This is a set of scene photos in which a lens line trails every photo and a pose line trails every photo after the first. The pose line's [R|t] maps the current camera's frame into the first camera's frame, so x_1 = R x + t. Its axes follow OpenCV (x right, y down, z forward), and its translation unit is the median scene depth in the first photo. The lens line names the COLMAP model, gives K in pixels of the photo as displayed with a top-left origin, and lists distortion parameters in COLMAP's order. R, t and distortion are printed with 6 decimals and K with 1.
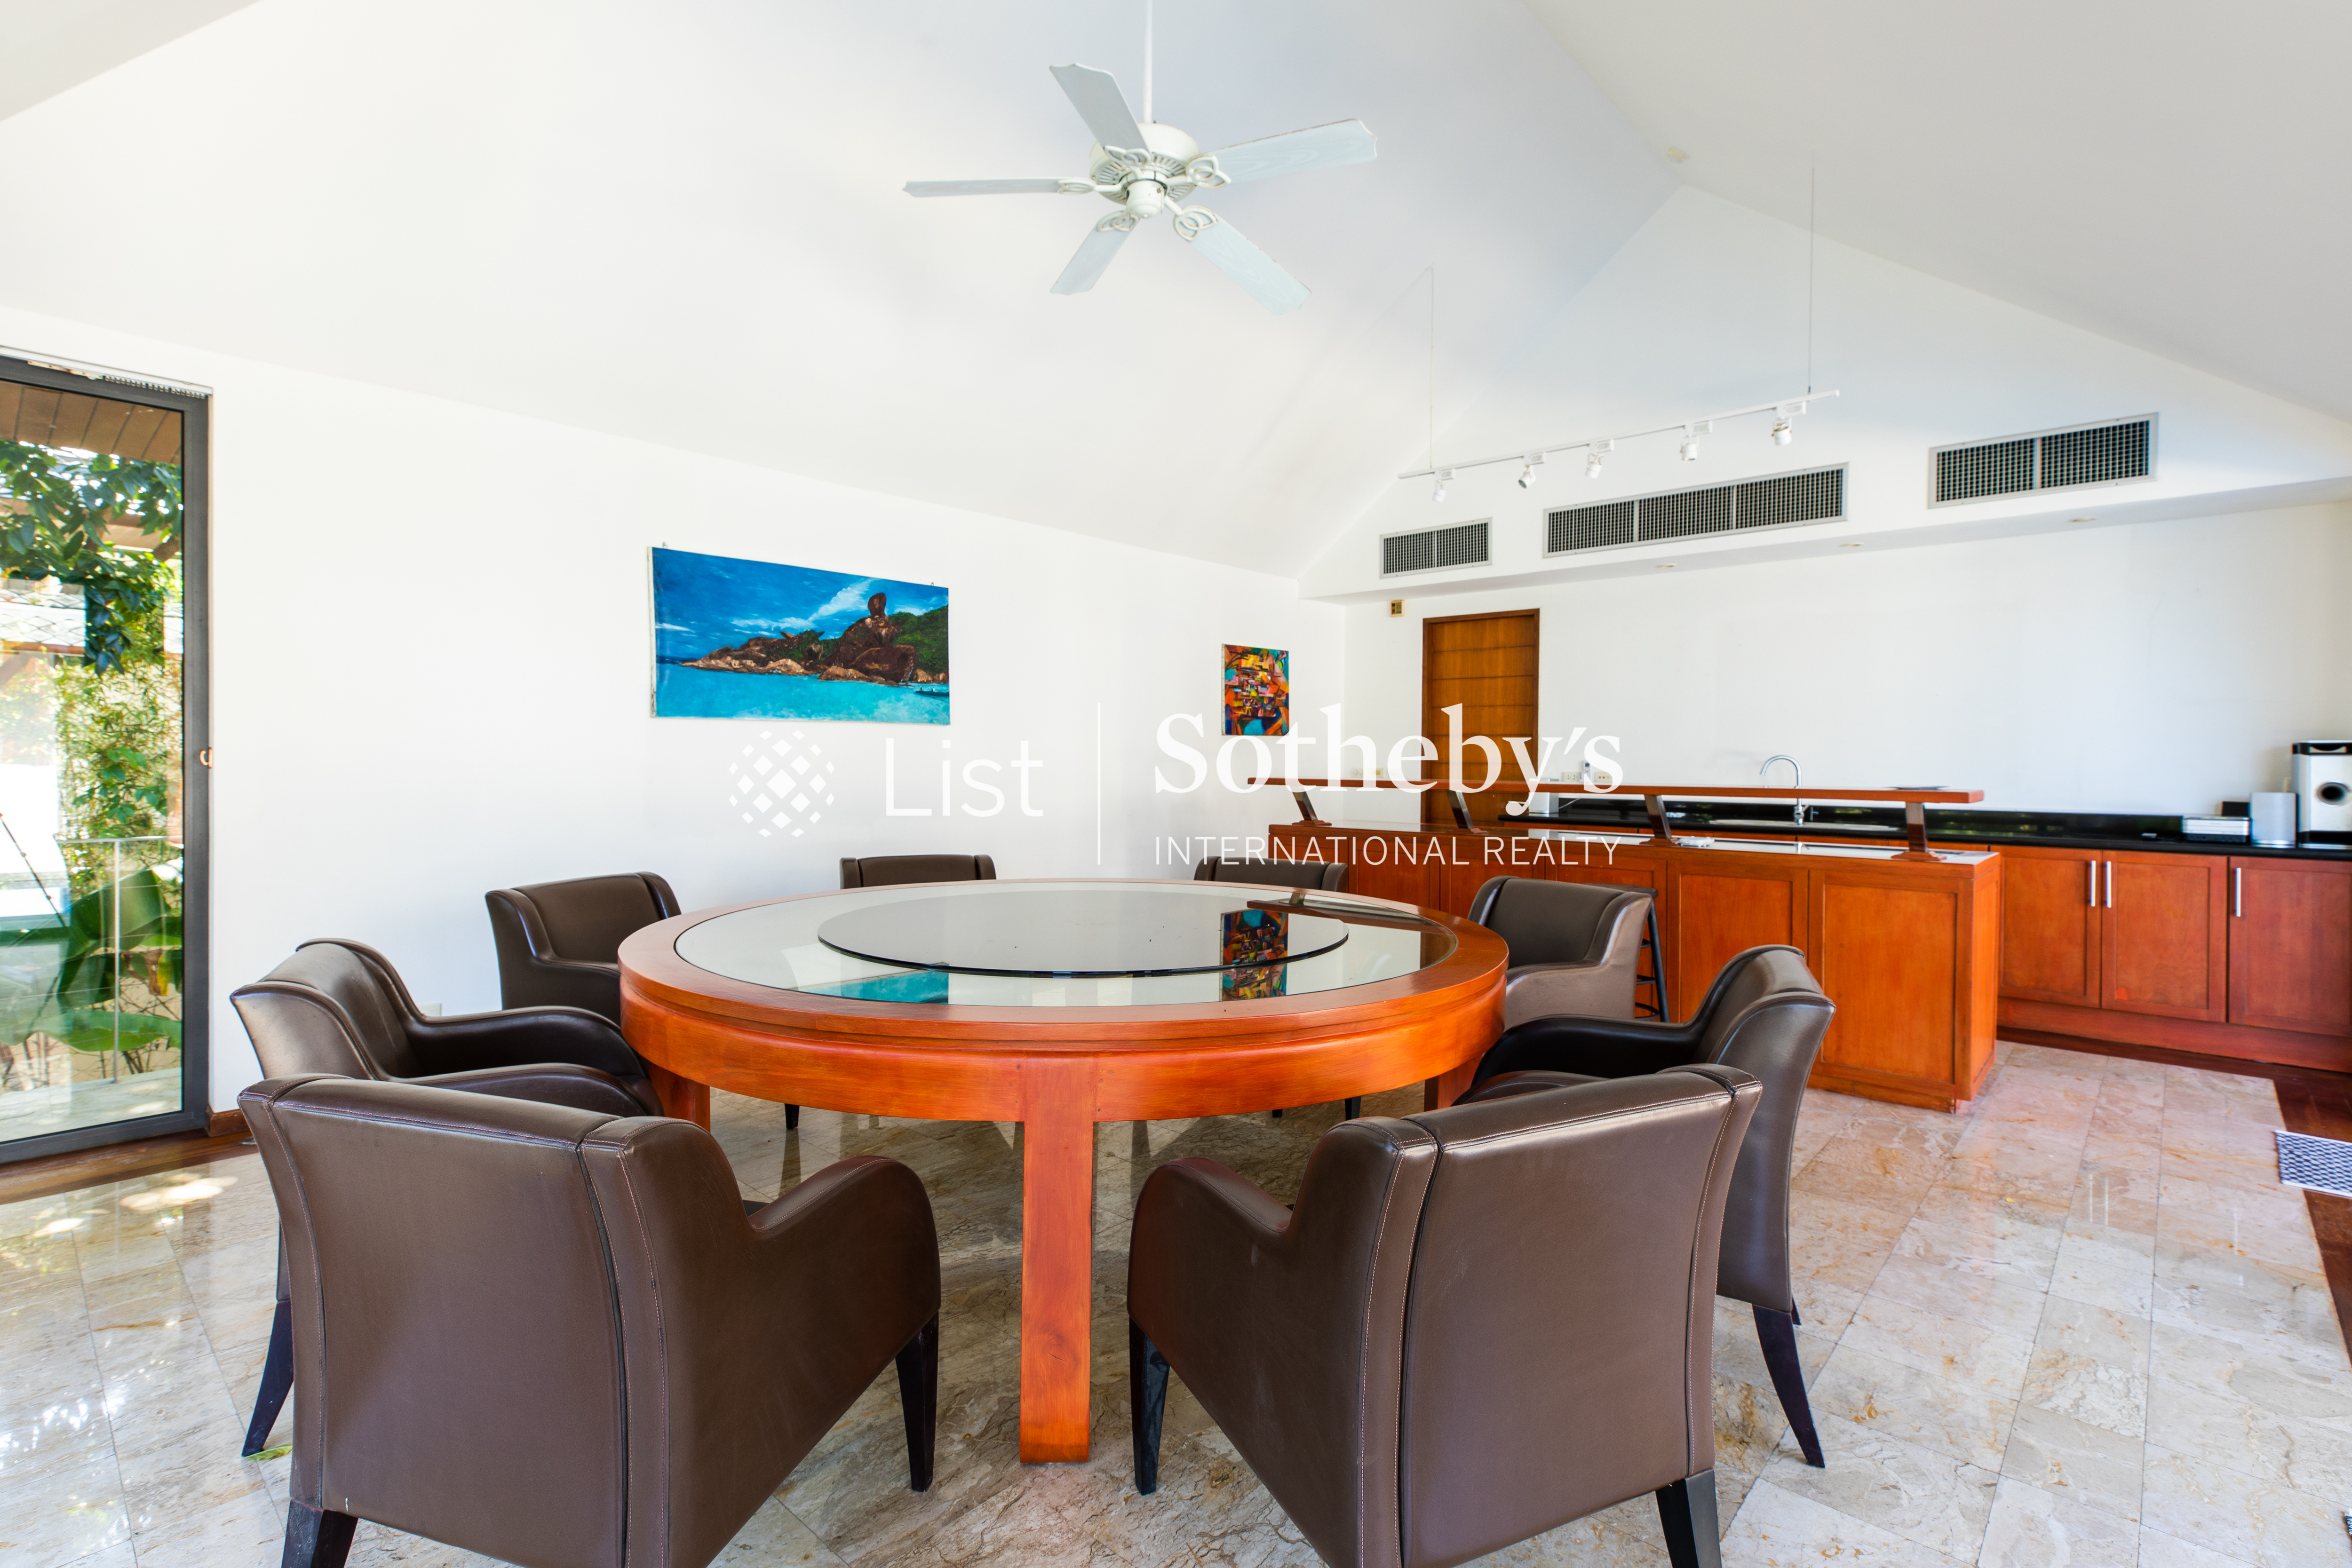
lens RADIAL K [[1082.2, 0, 1217.3], [0, 1082.2, 772.1], [0, 0, 1]] dist [0.004785, 0.000468]
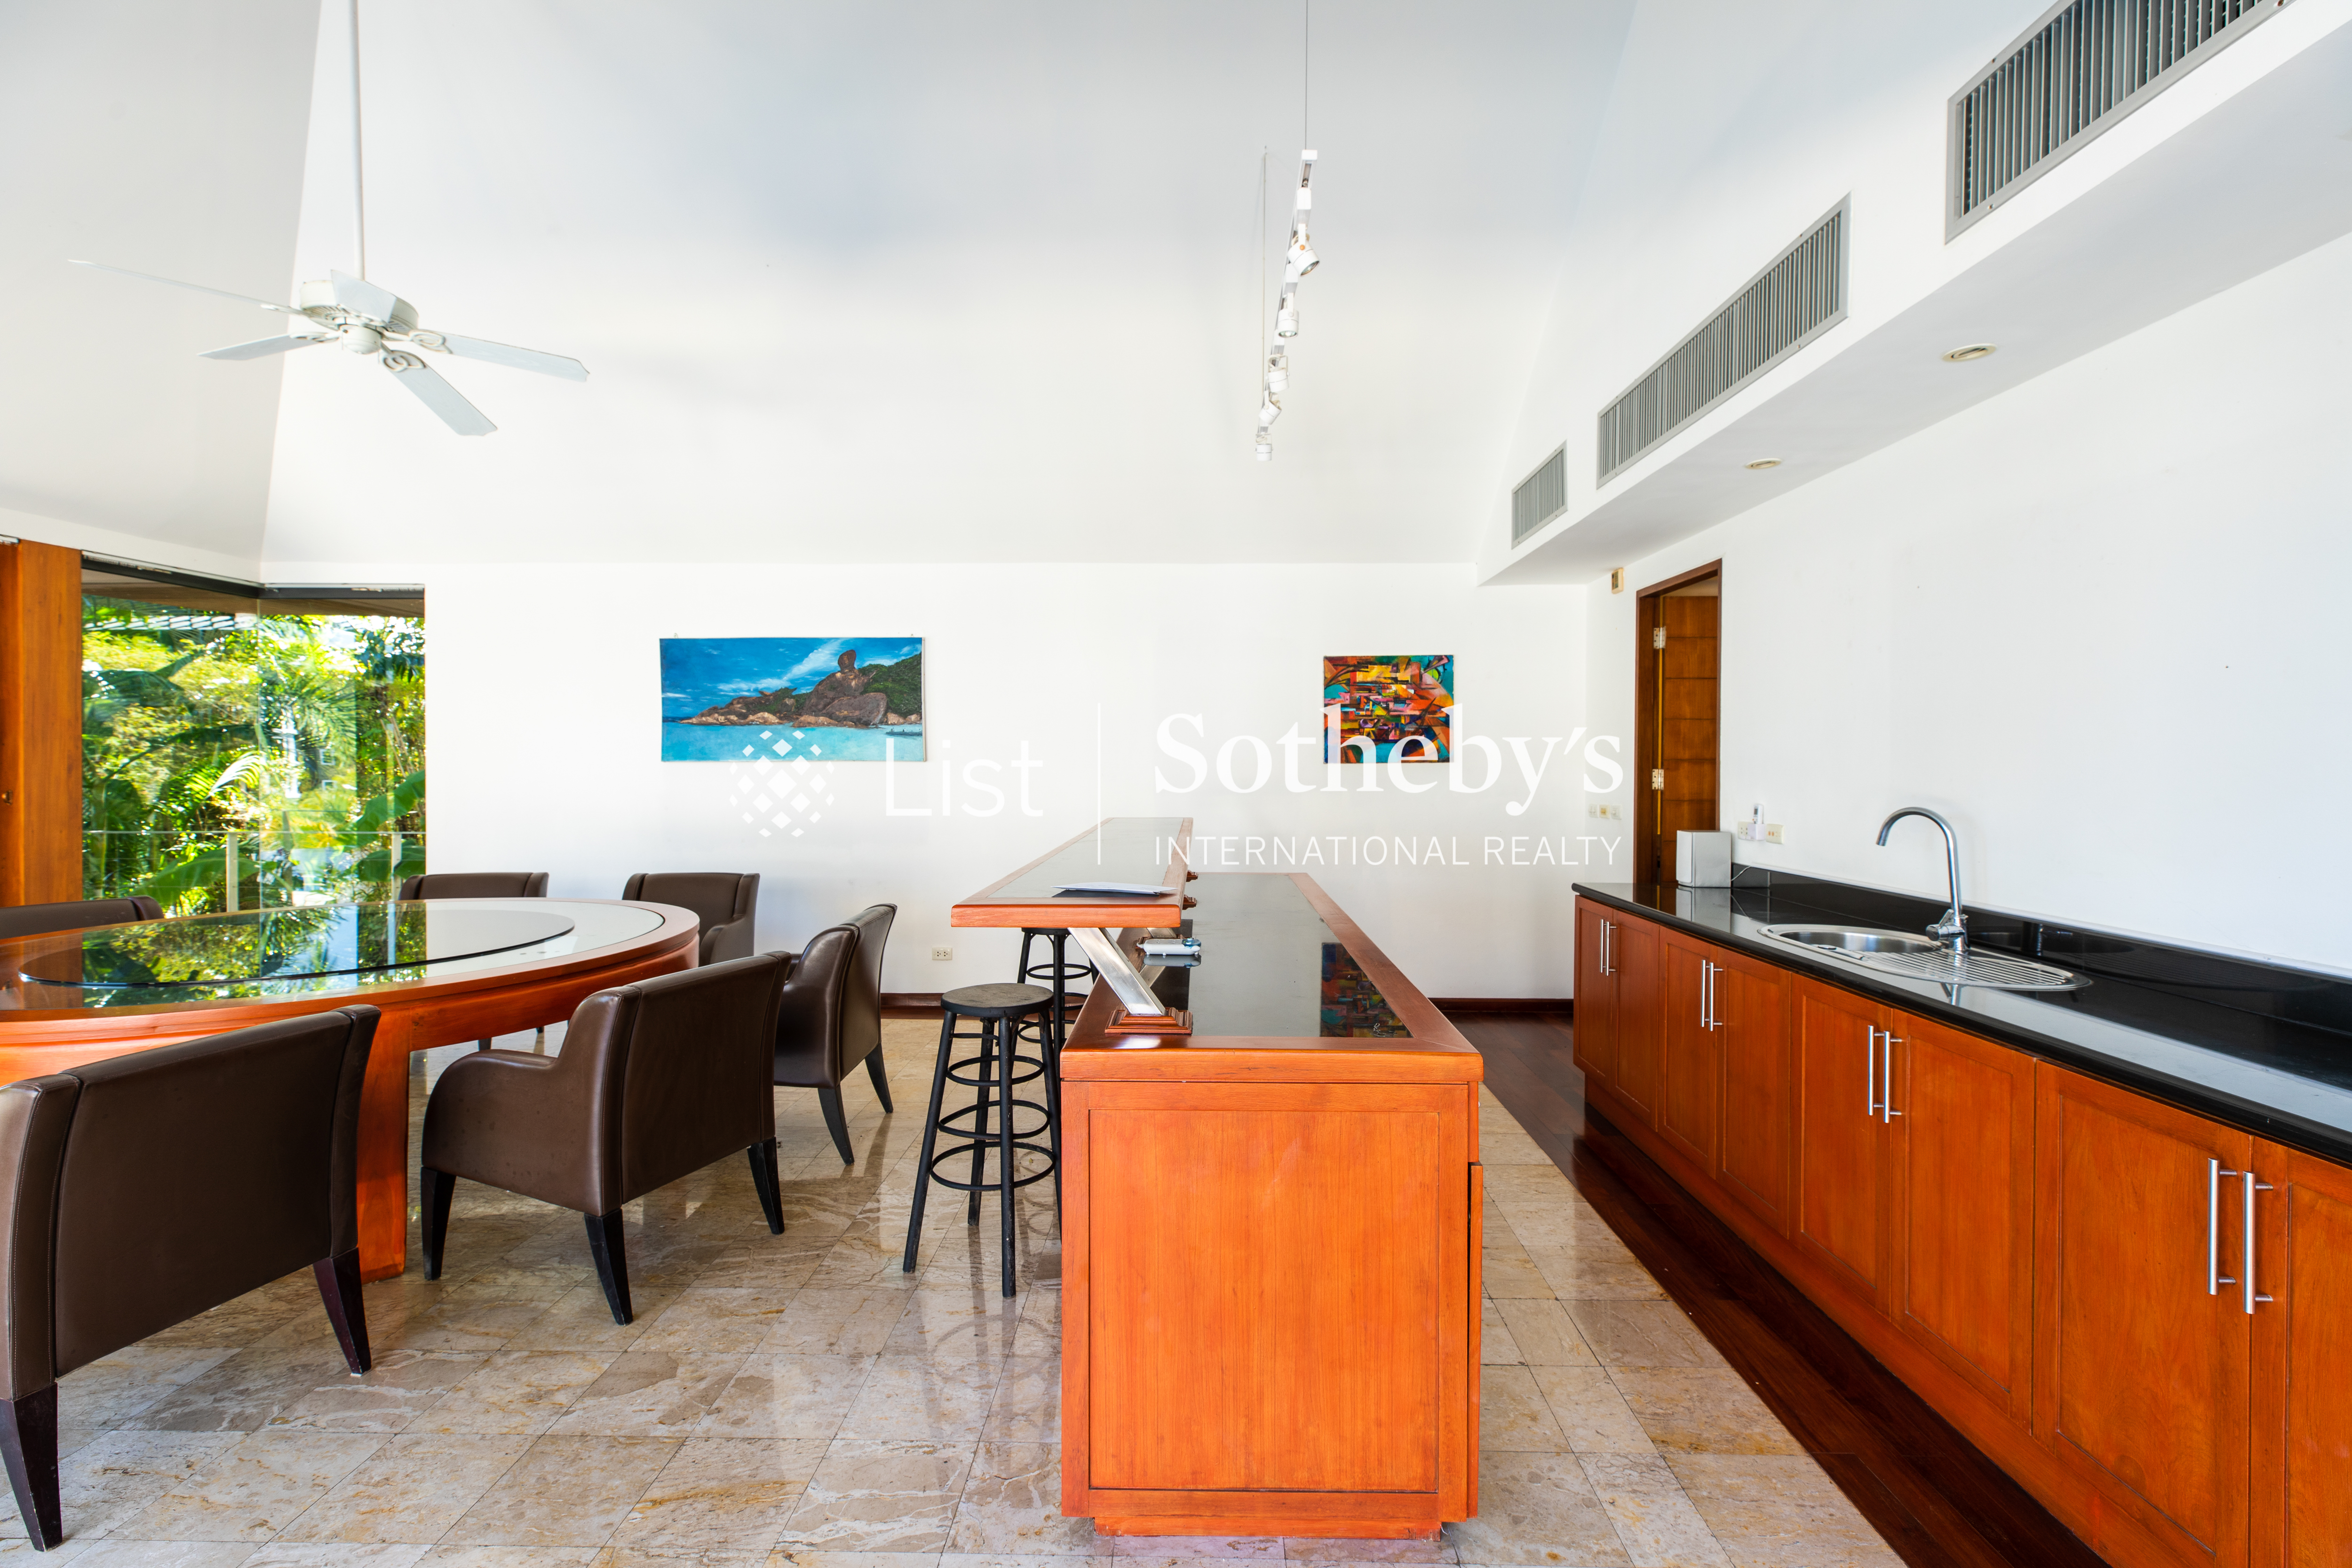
lens RADIAL K [[1082.3, 0, 1217.3], [0, 1082.3, 772.0], [0, 0, 1]] dist [0.004785, 0.000468]
pose [[0.656350, 0.001860, -0.754454, 0.838379], [-0.009532, 0.999938, -0.005828, -0.030604], [0.754396, 0.011017, 0.656327, 0.536816]]
